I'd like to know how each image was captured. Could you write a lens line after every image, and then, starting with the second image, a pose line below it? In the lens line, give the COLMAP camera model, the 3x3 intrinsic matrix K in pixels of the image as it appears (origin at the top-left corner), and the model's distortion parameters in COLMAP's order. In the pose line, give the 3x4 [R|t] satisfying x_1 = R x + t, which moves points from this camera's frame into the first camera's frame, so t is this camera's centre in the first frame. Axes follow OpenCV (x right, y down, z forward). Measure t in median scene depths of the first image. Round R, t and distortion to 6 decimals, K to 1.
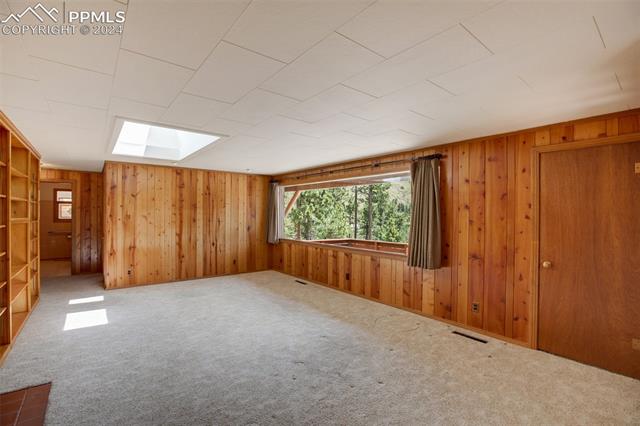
lens RADIAL K [[293.4, 0, 316.4], [0, 293.4, 214.5], [0, 0, 1]] dist [-0.037254, 0.001569]
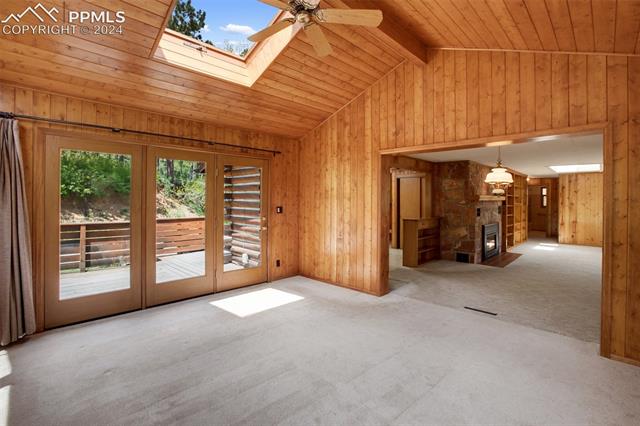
lens RADIAL K [[293.4, 0, 322.6], [0, 293.4, 200.2], [0, 0, 1]] dist [-0.037254, 0.001569]
pose [[0.137873, -0.003926, -0.990442, 0.776934], [-0.014595, 0.999876, -0.005995, 0.015482], [0.990342, 0.015282, 0.137799, -0.671358]]
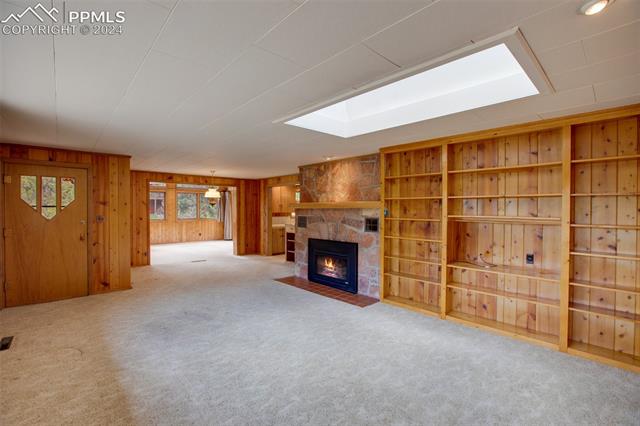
lens RADIAL K [[293.4, 0, 316.9], [0, 293.4, 214.4], [0, 0, 1]] dist [-0.037254, 0.001569]
pose [[-0.997588, -0.007131, -0.069047, -0.219745], [-0.008743, 0.999696, 0.023072, -0.005482], [0.068861, 0.023620, -0.997347, 1.123795]]
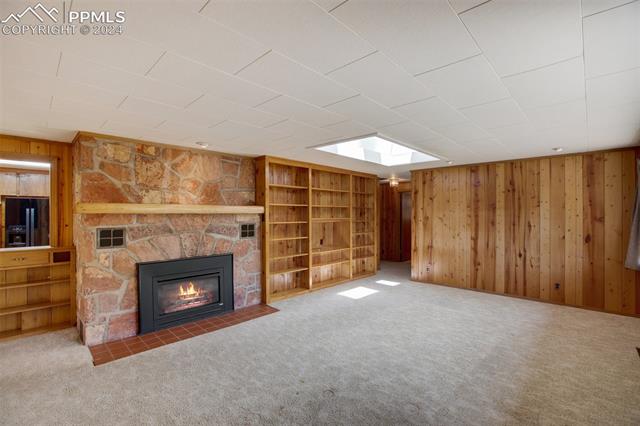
lens RADIAL K [[293.4, 0, 313.9], [0, 293.4, 213.8], [0, 0, 1]] dist [-0.037254, 0.001569]
pose [[0.113192, -0.005788, -0.993556, 0.366659], [-0.005230, 0.999966, -0.006421, 0.000193], [0.993559, 0.005923, 0.113158, 0.408347]]
